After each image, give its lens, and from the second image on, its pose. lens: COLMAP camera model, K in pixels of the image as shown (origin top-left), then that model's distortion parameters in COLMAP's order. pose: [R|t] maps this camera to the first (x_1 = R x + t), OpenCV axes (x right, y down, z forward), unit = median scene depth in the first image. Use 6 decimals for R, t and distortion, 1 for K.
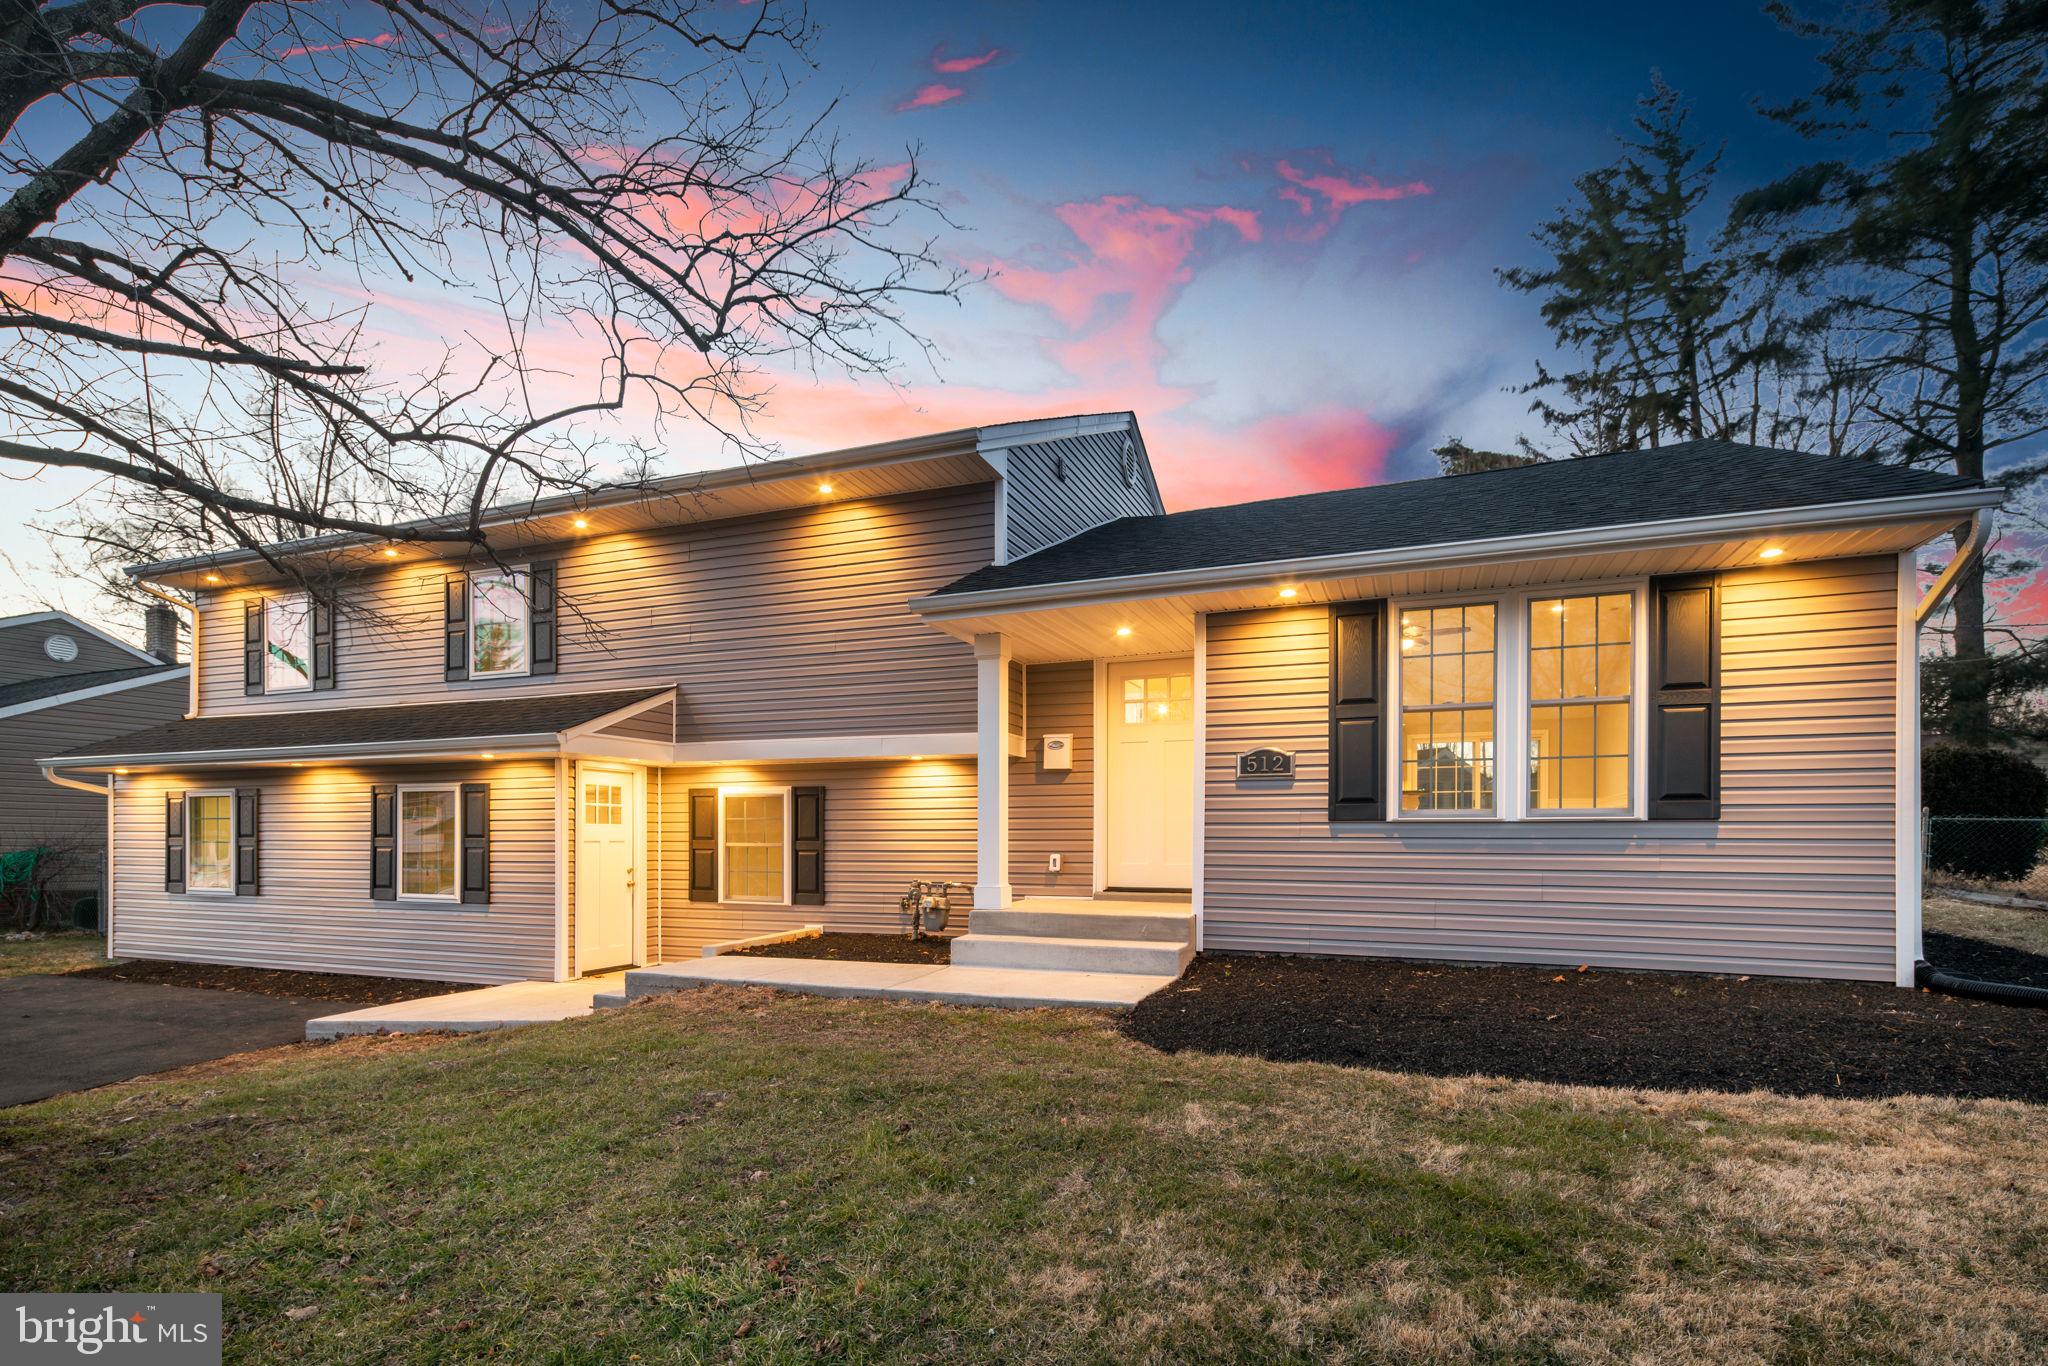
lens RADIAL K [[1000.4, 0, 1004.1], [0, 1000.4, 659.9], [0, 0, 1]] dist [0.002638, -0.001811]
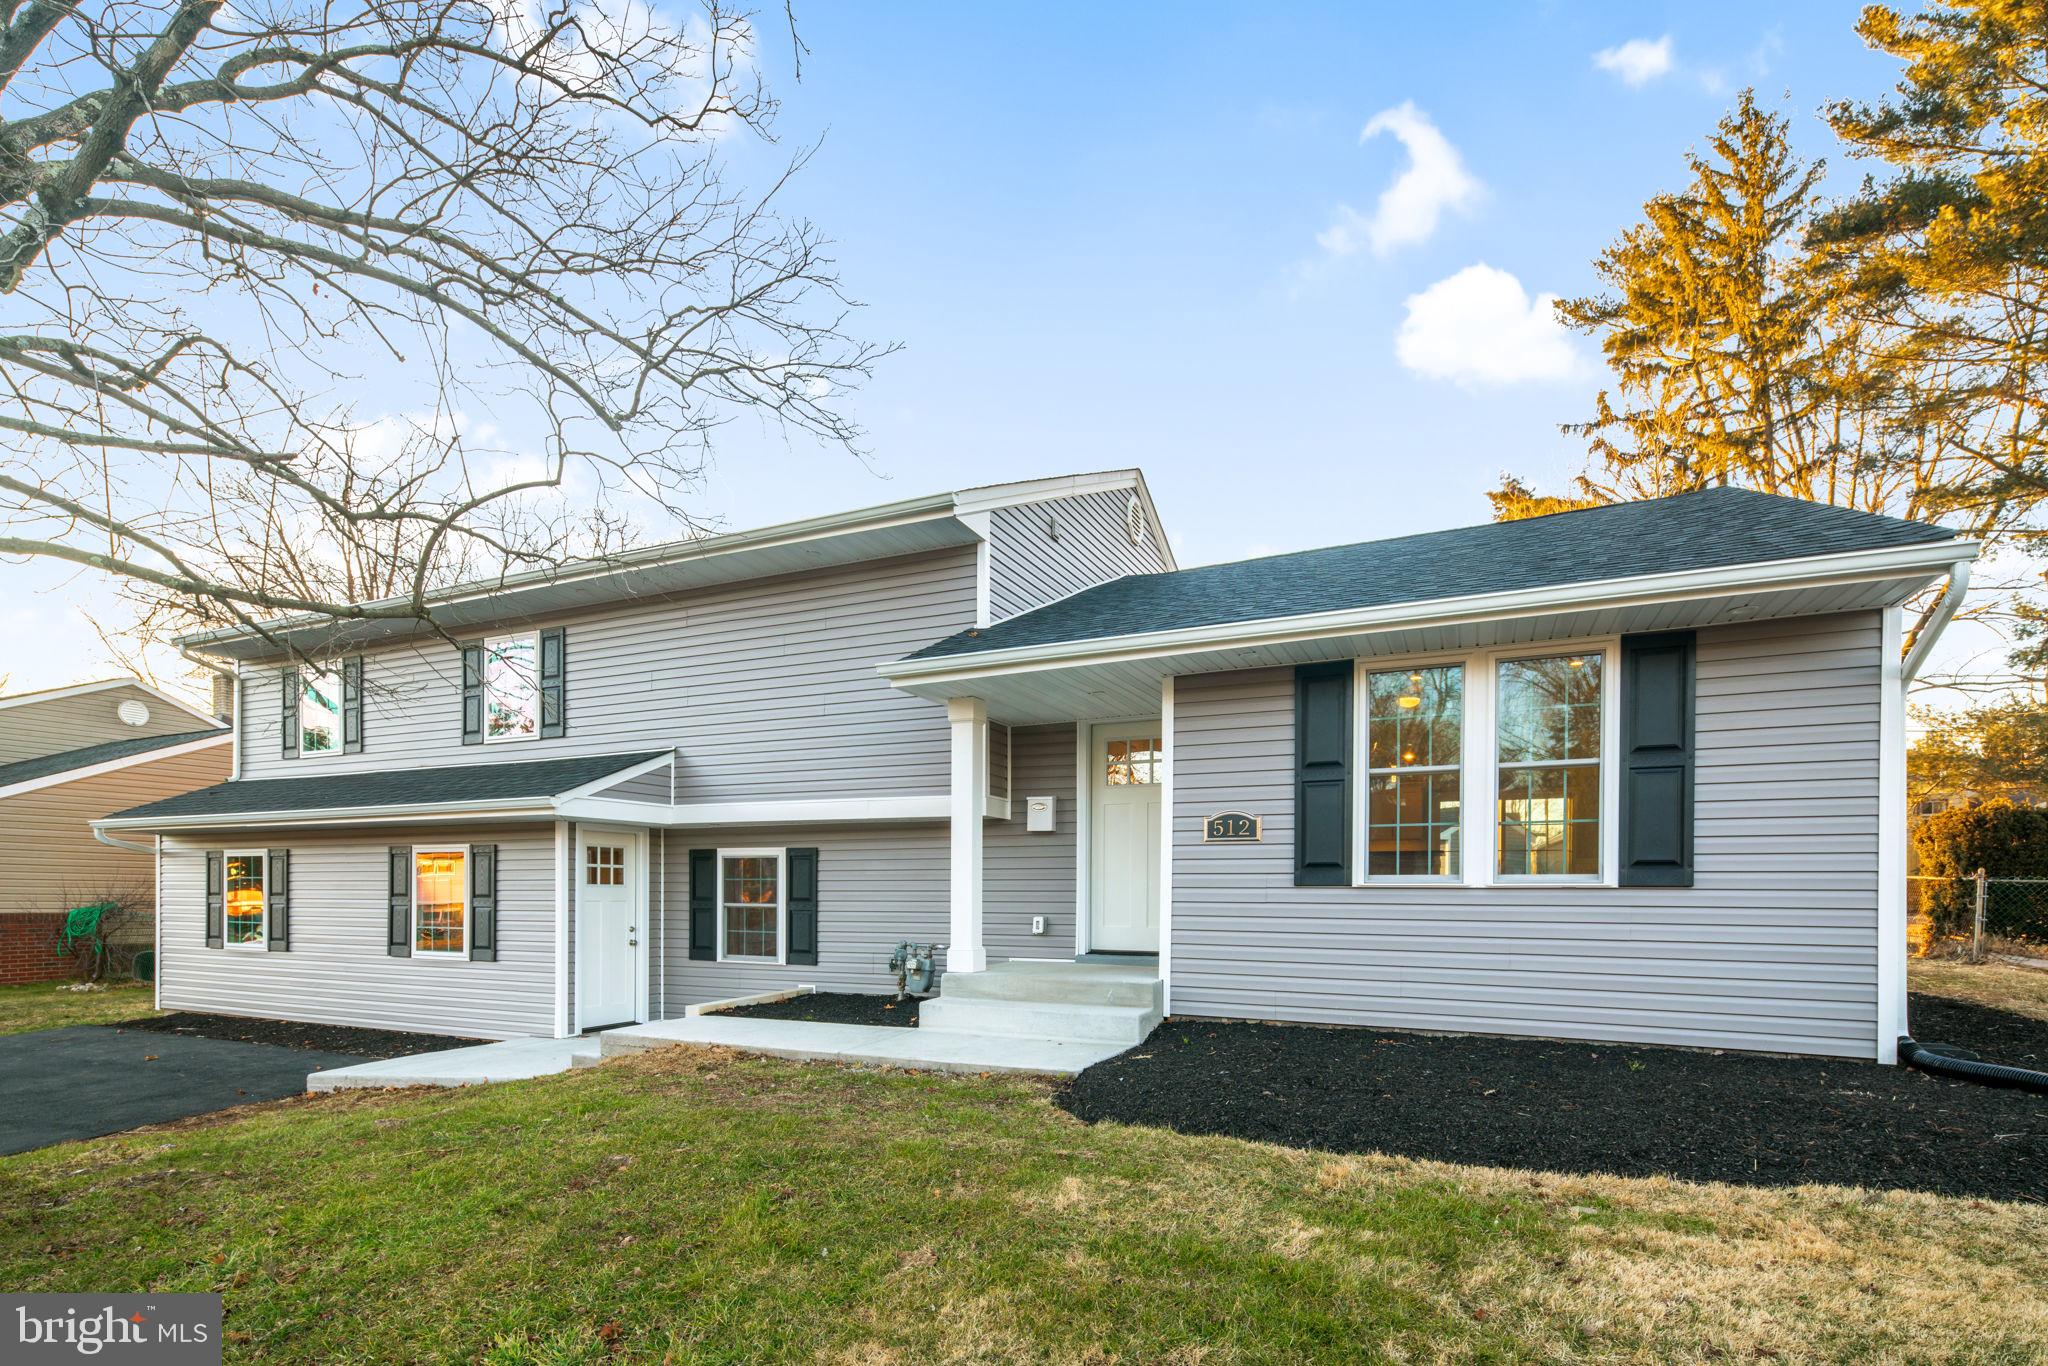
lens RADIAL K [[1002.2, 0, 1023.4], [0, 1002.2, 713.5], [0, 0, 1]] dist [0.001668, -0.000793]
pose [[0.998305, -0.007284, -0.057735, 0.116374], [0.007368, 0.999972, 0.001250, -0.012038], [0.057724, -0.001674, 0.998331, 0.000675]]
